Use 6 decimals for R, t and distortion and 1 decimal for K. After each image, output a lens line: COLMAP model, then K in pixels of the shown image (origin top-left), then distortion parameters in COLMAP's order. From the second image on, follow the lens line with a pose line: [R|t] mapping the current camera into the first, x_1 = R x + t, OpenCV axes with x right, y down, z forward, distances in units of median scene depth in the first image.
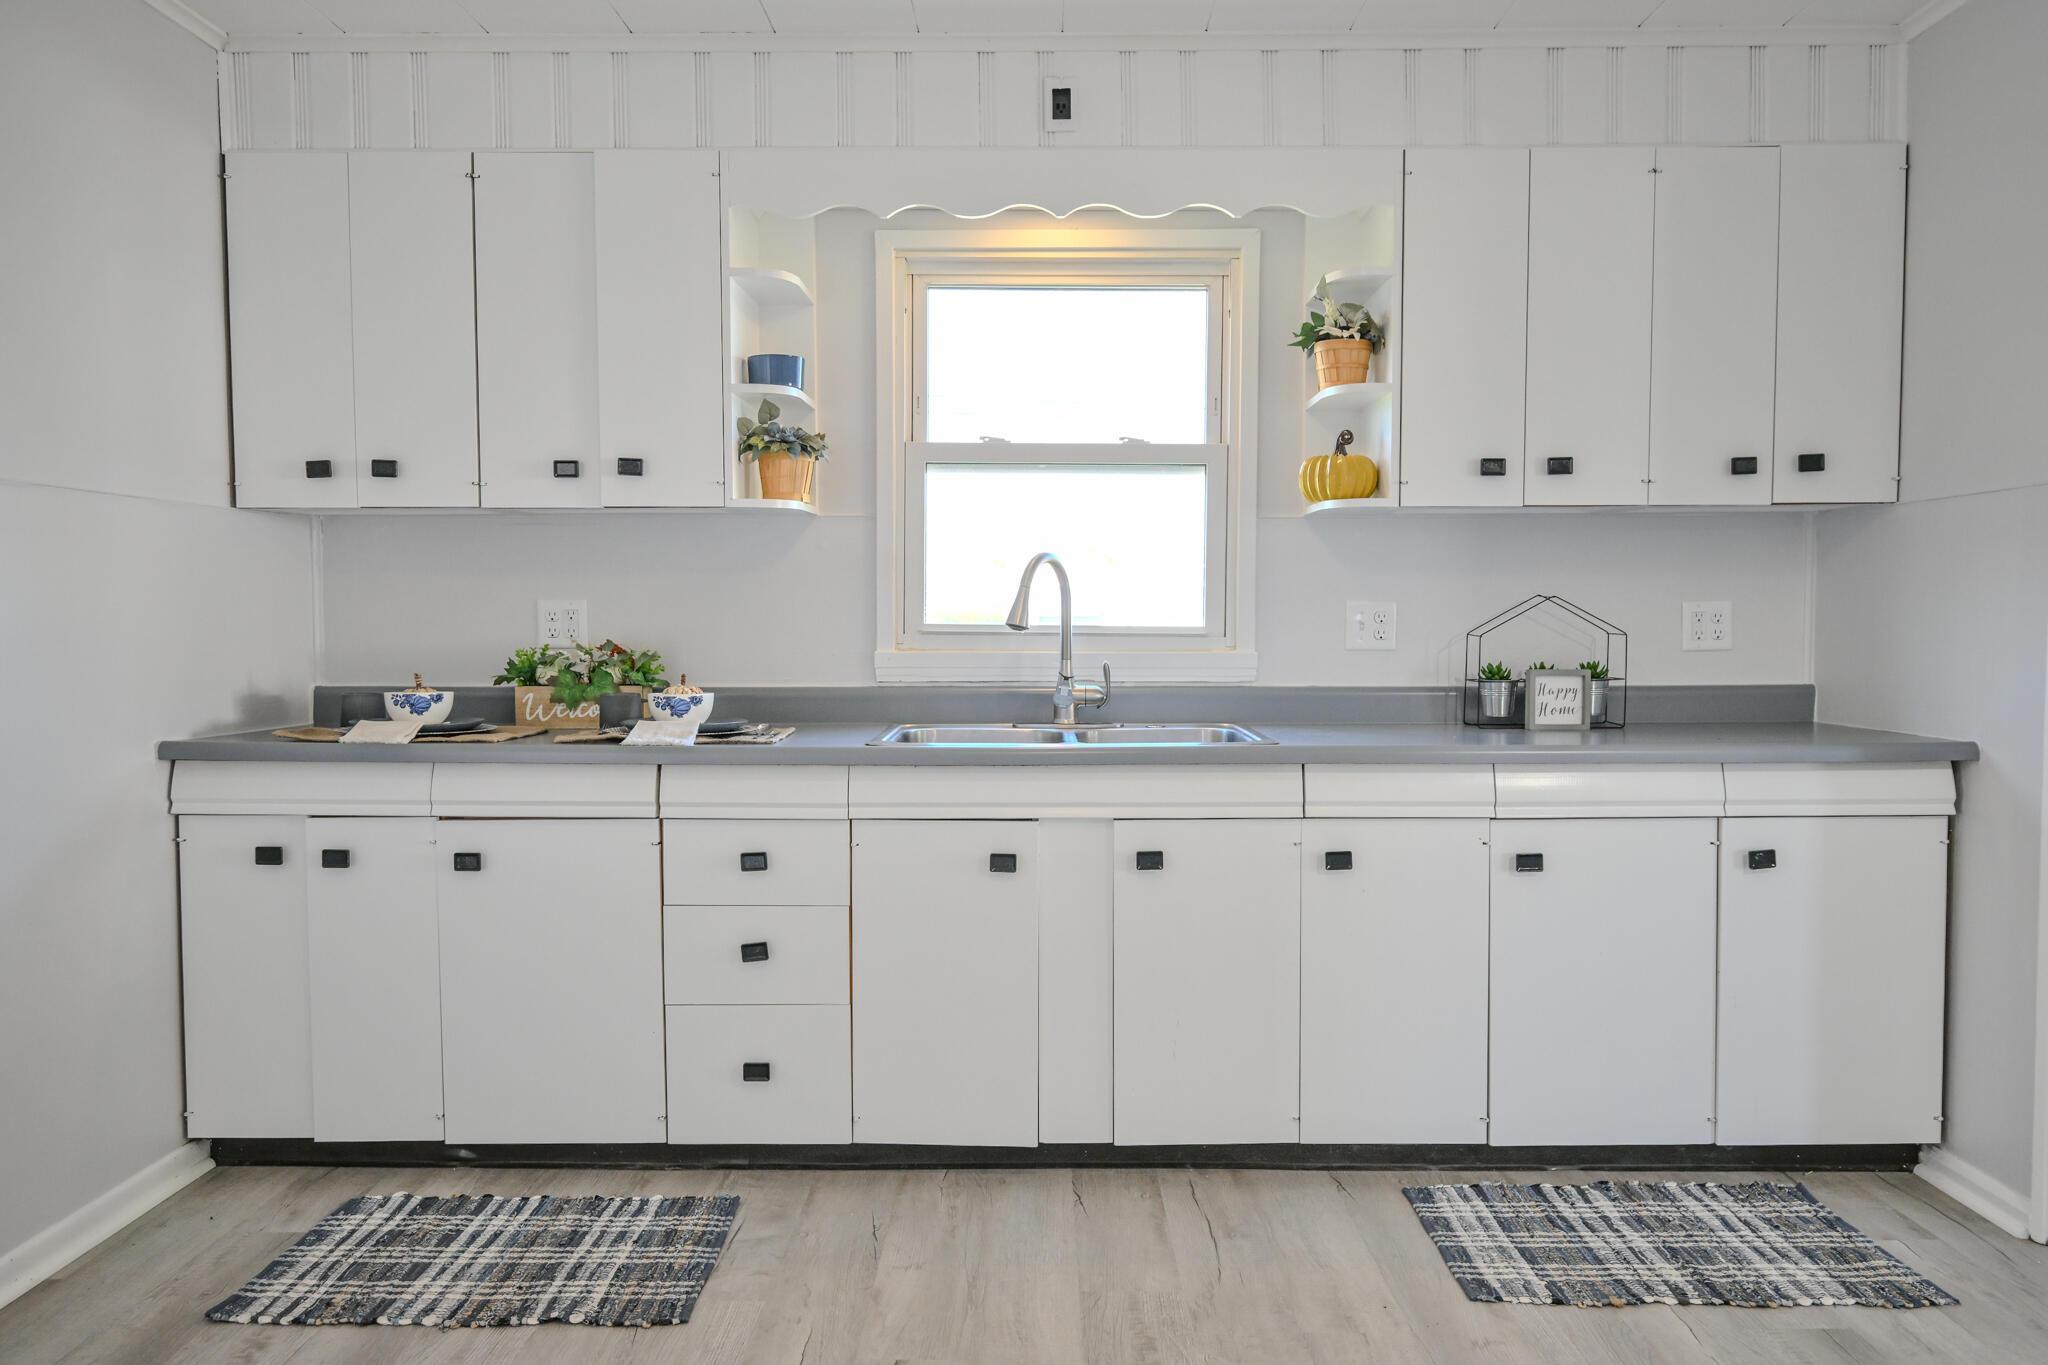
lens RADIAL K [[1434.7, 0, 1033.0], [0, 1434.7, 689.8], [0, 0, 1]] dist [-0.014119, 0.010712]
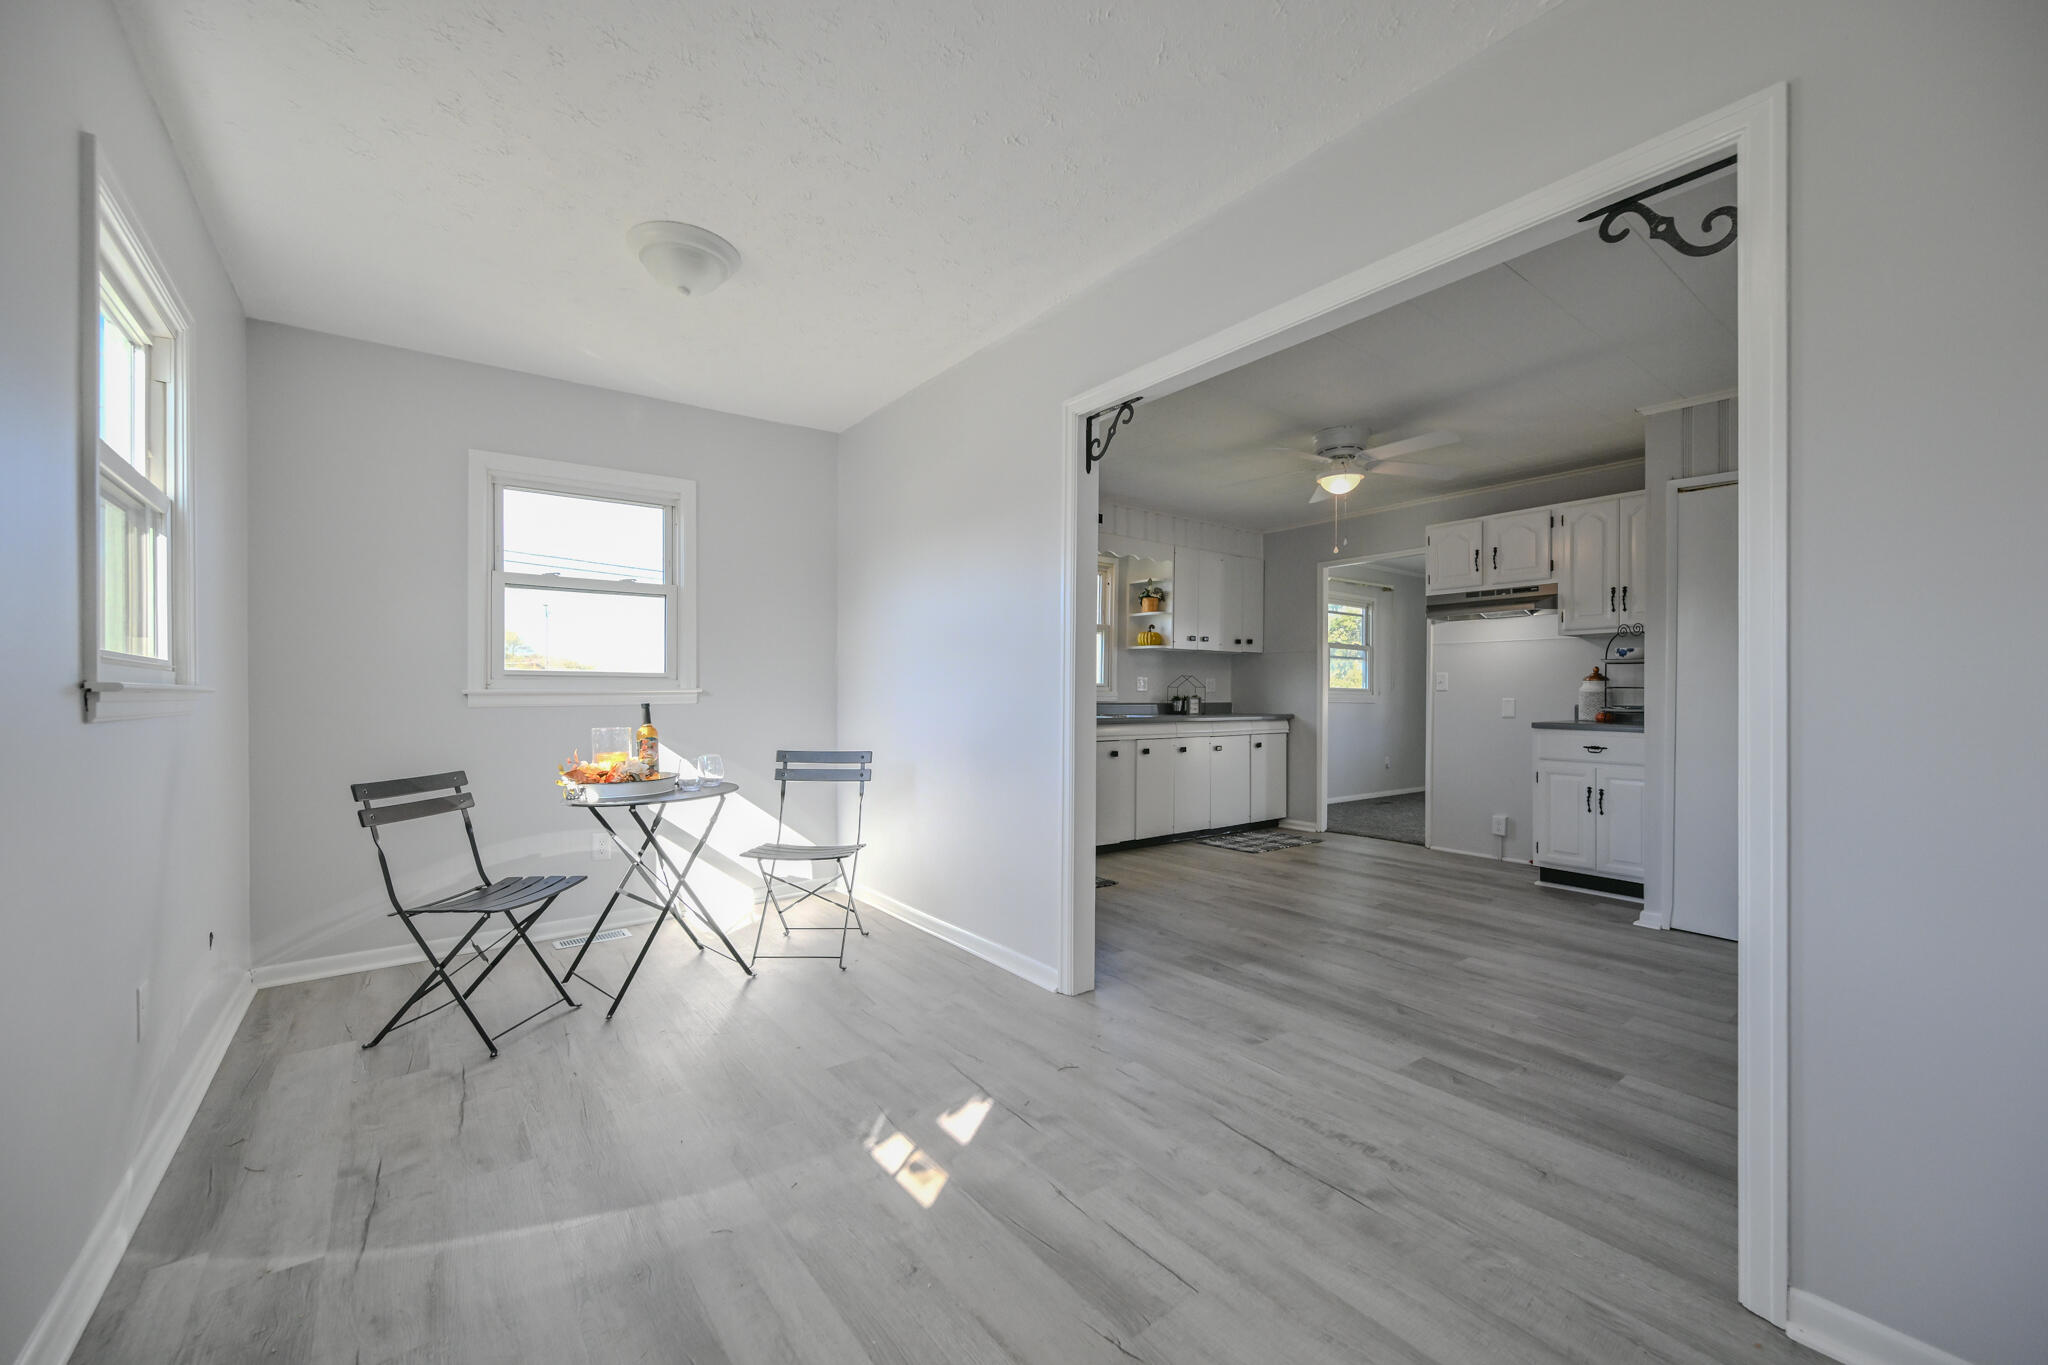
lens RADIAL K [[809.7, 0, 1020.4], [0, 809.7, 689.8], [0, 0, 1]] dist [-0.005617, 0.001081]
pose [[0.791675, 0.011094, 0.610841, -1.249902], [0.020600, 0.998782, -0.044838, 0.051489], [-0.610595, 0.048081, 0.790482, -0.309469]]
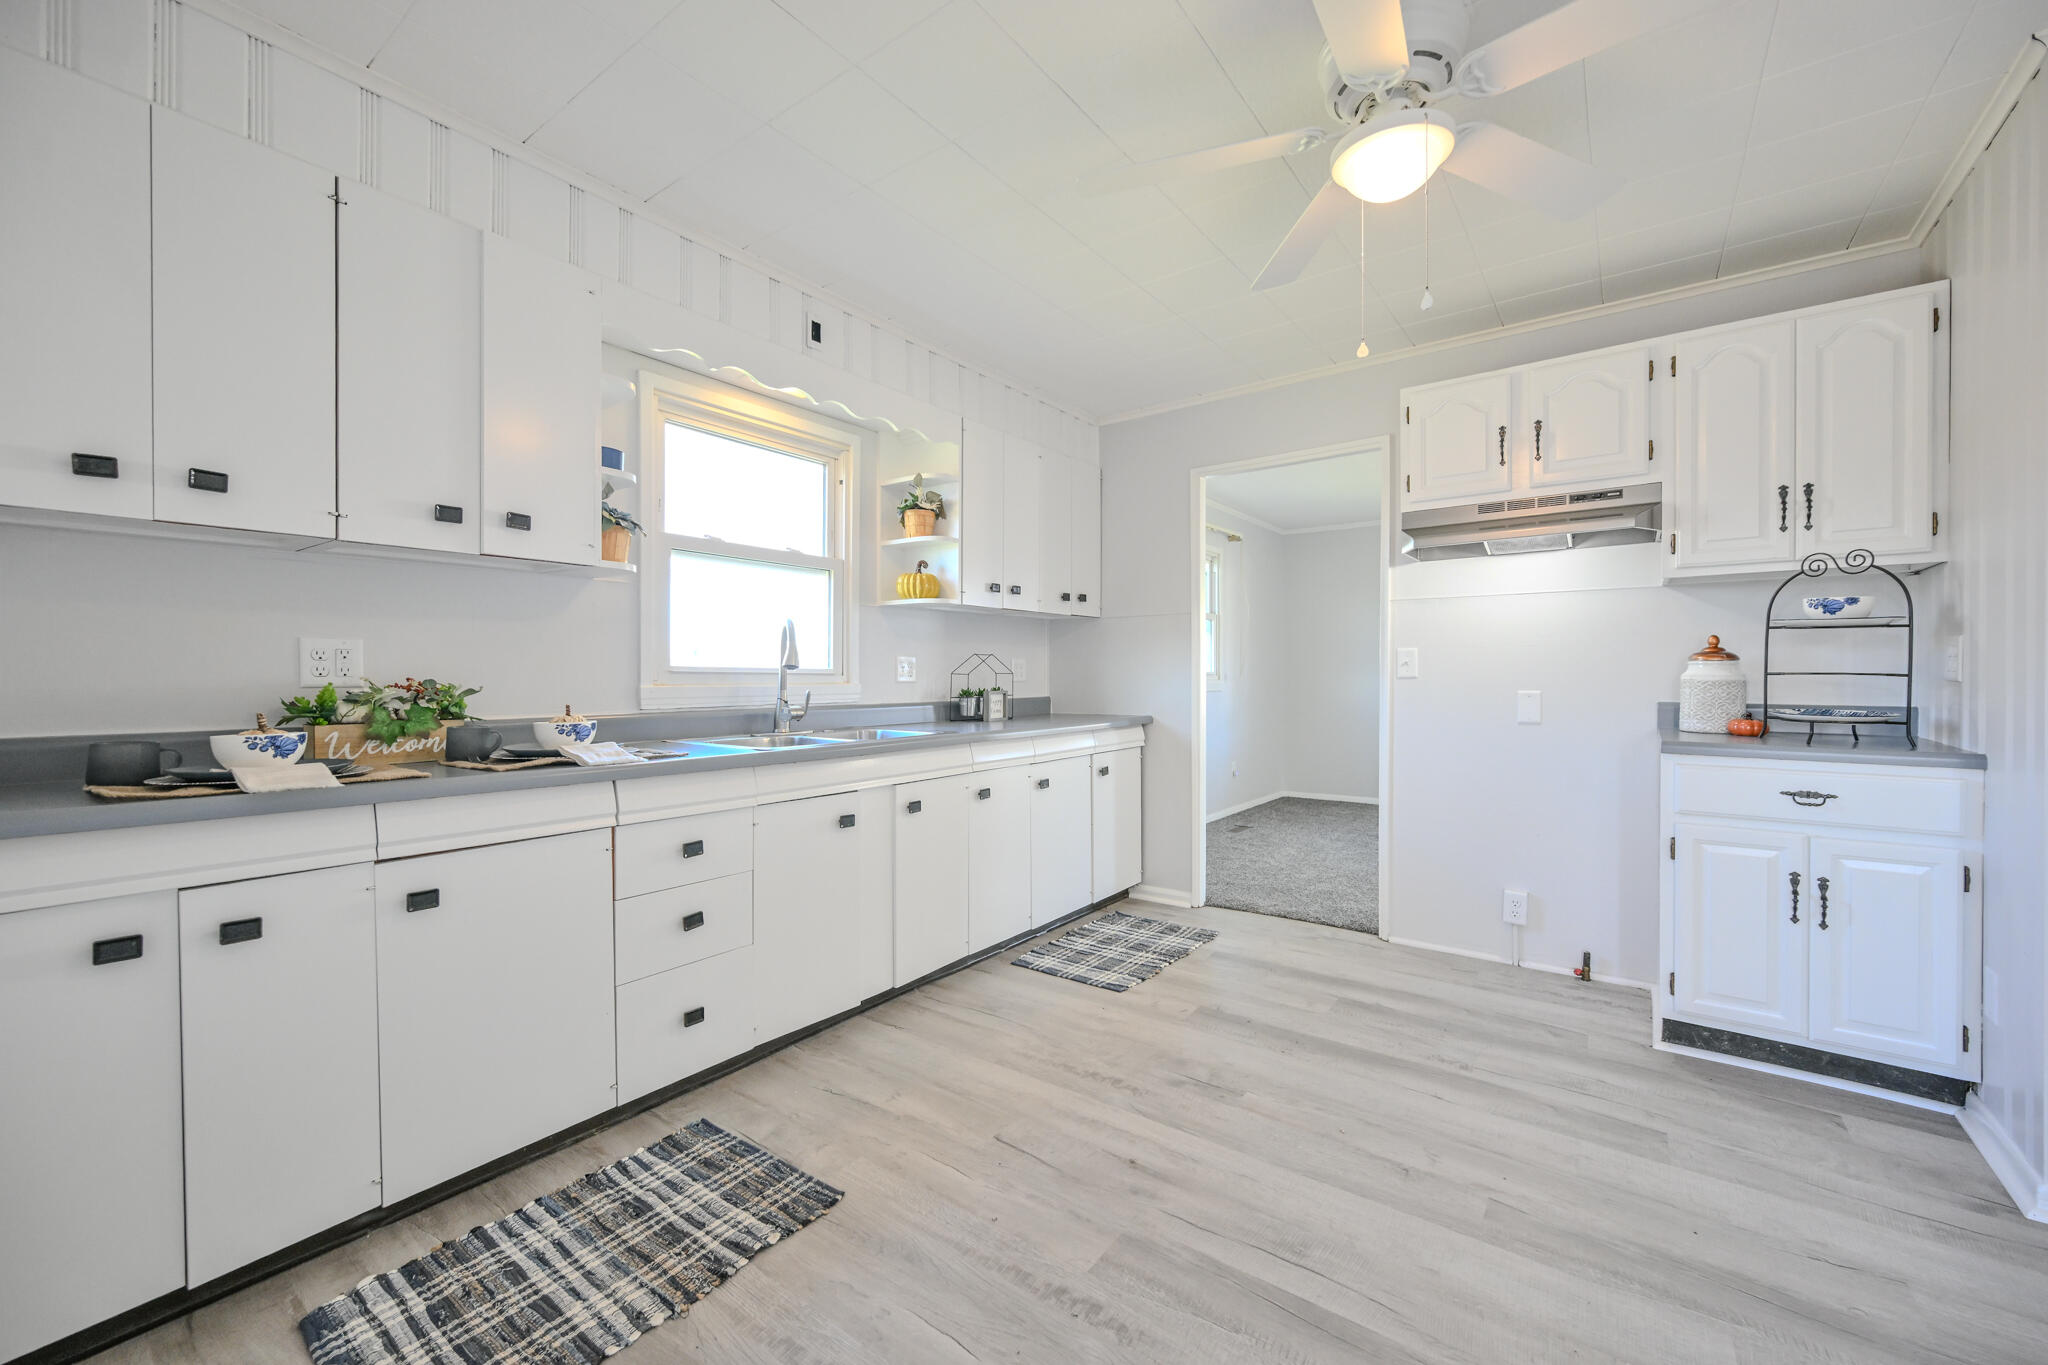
lens RADIAL K [[809.7, 0, 1014.9], [0, 809.7, 682.5], [0, 0, 1]] dist [-0.005617, 0.001081]
pose [[0.595671, -0.007660, 0.803192, -0.574002], [0.040155, 0.998988, -0.020252, -0.001453], [-0.802224, 0.044316, 0.595376, 0.326356]]
